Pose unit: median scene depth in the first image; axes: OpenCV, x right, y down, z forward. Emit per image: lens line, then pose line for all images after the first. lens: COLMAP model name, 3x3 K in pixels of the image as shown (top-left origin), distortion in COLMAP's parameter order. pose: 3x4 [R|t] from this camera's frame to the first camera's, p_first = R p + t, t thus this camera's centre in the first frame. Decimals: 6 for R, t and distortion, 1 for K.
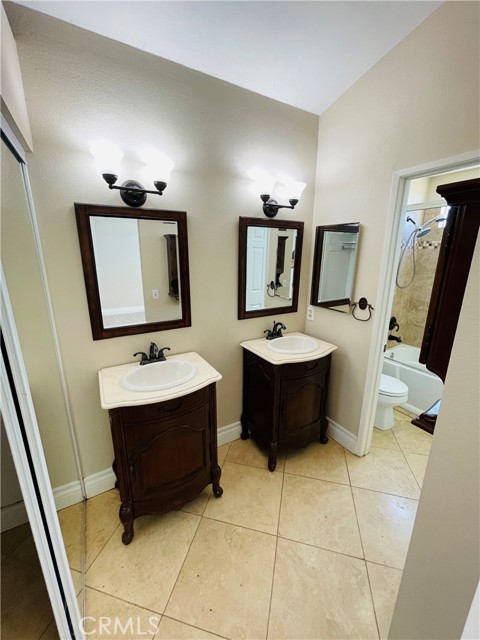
lens RADIAL K [[257.6, 0, 241.7], [0, 257.6, 318.3], [0, 0, 1]] dist [0.002290, 0.000334]
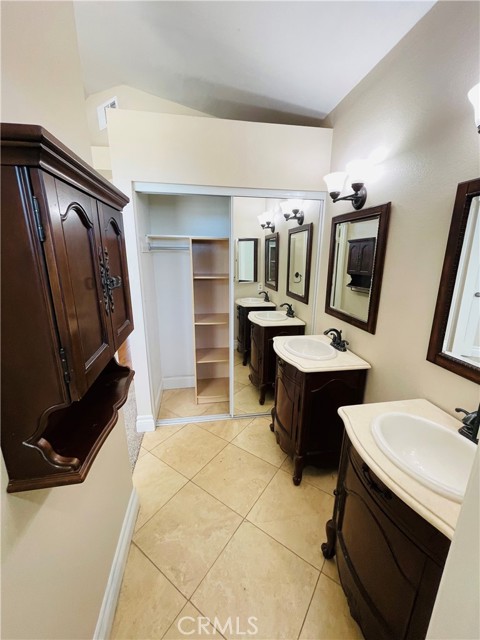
lens RADIAL K [[257.6, 0, 238.0], [0, 257.6, 319.5], [0, 0, 1]] dist [0.002290, 0.000334]
pose [[-0.362783, 0.226639, -0.903893, 0.608690], [-0.233614, 0.916881, 0.323658, -0.156003], [0.902116, 0.328580, -0.279683, 0.666757]]
